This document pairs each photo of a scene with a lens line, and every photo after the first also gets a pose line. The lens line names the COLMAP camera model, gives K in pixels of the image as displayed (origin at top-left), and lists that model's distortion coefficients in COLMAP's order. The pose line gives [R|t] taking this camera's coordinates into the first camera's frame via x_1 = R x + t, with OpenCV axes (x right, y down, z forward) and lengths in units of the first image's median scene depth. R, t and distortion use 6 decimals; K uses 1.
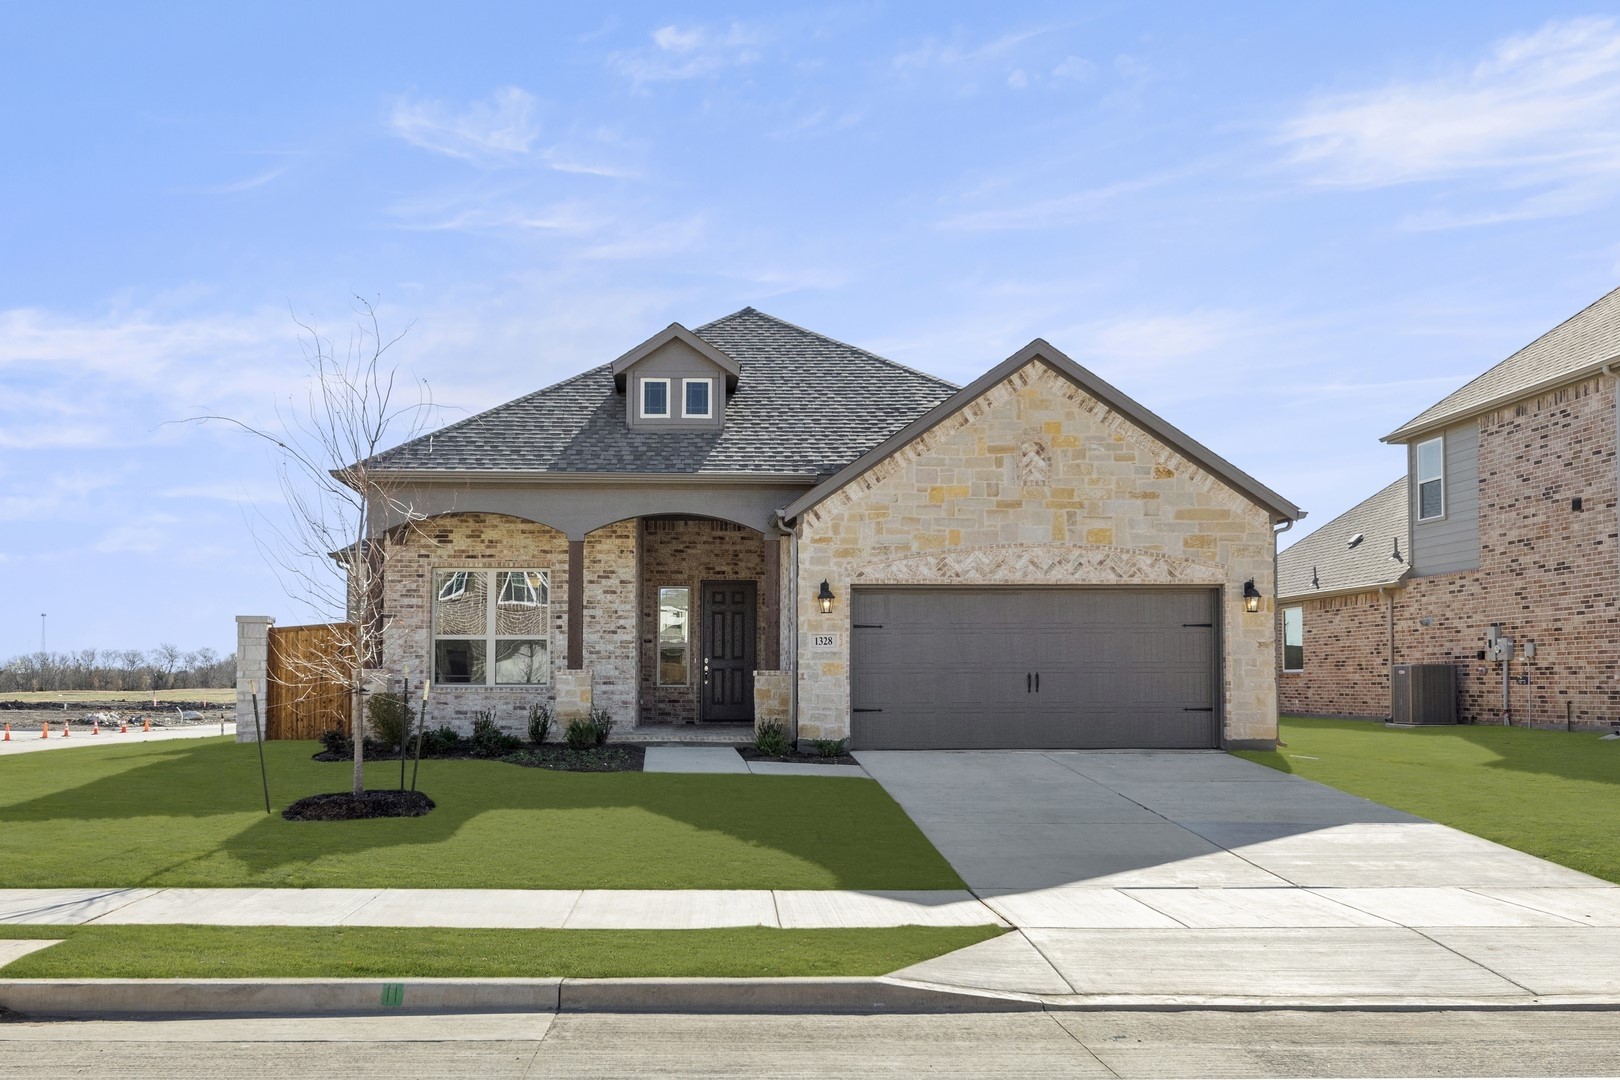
lens RADIAL K [[870.3, 0, 811.2], [0, 870.3, 541.6], [0, 0, 1]] dist [0.003552, 0.001092]
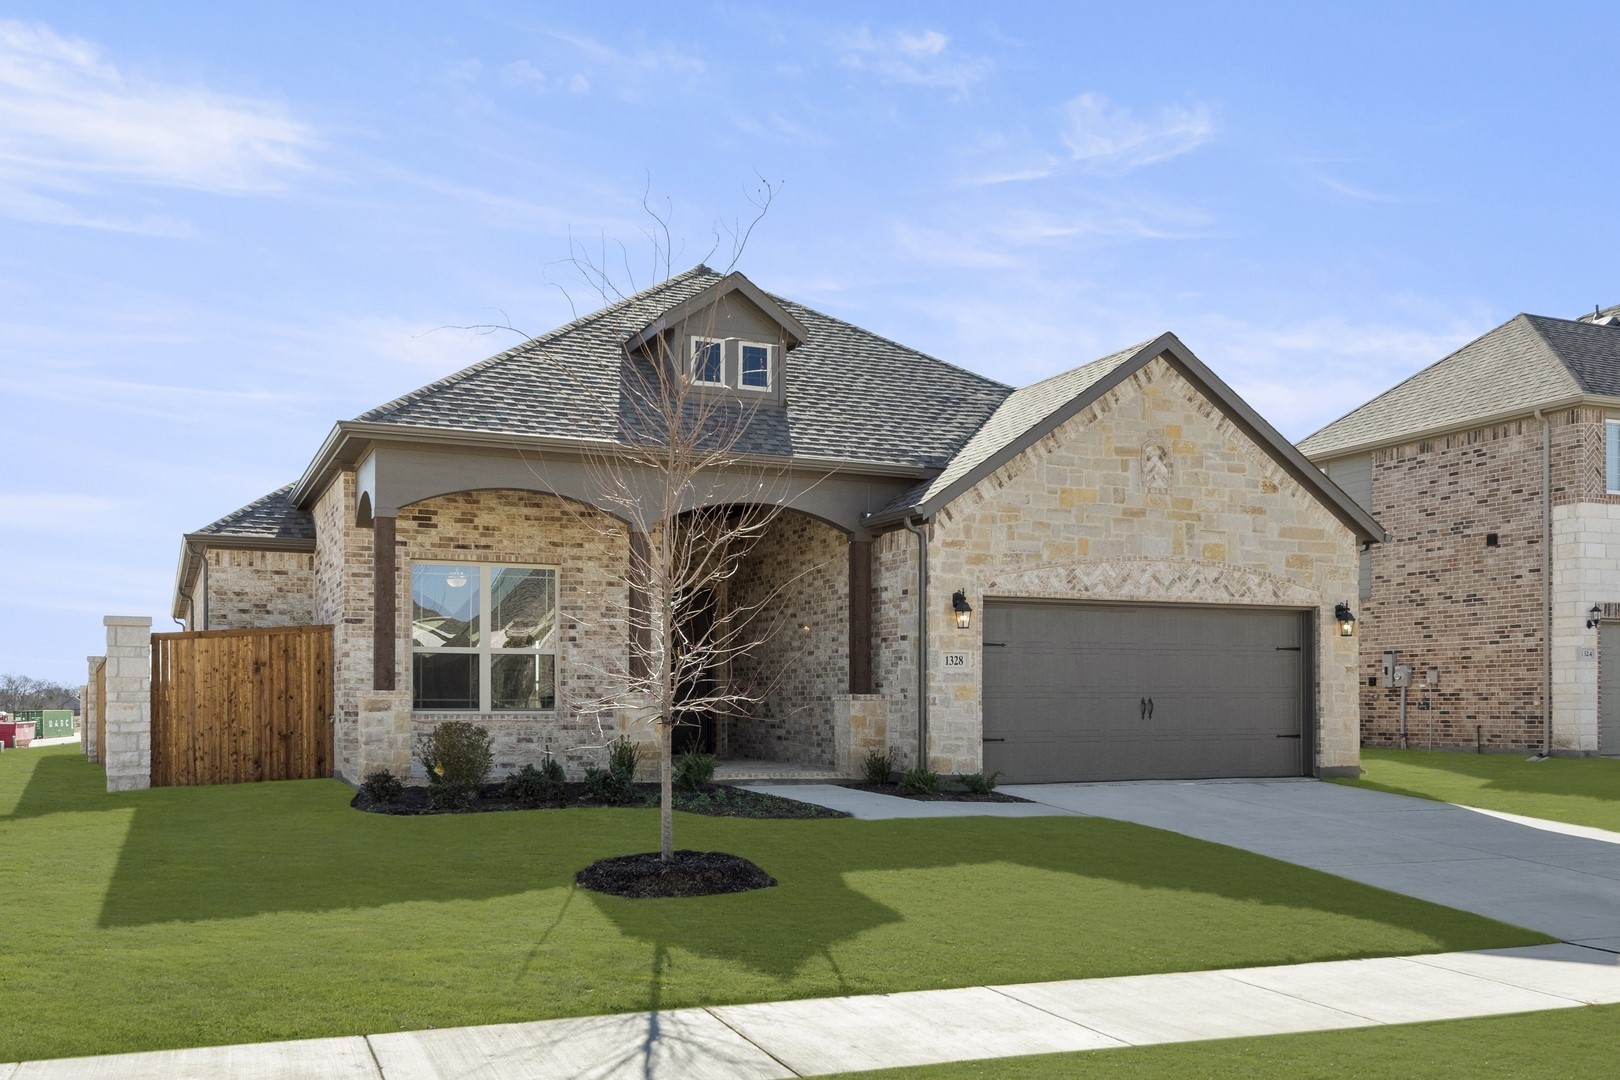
lens RADIAL K [[967.1, 0, 780.6], [0, 967.1, 575.9], [0, 0, 1]] dist [0.003063, -0.003044]
pose [[0.969951, 0.033186, 0.241027, -0.362193], [-0.039266, 0.999019, 0.020465, 0.016333], [-0.240111, -0.029314, 0.970303, 0.106022]]
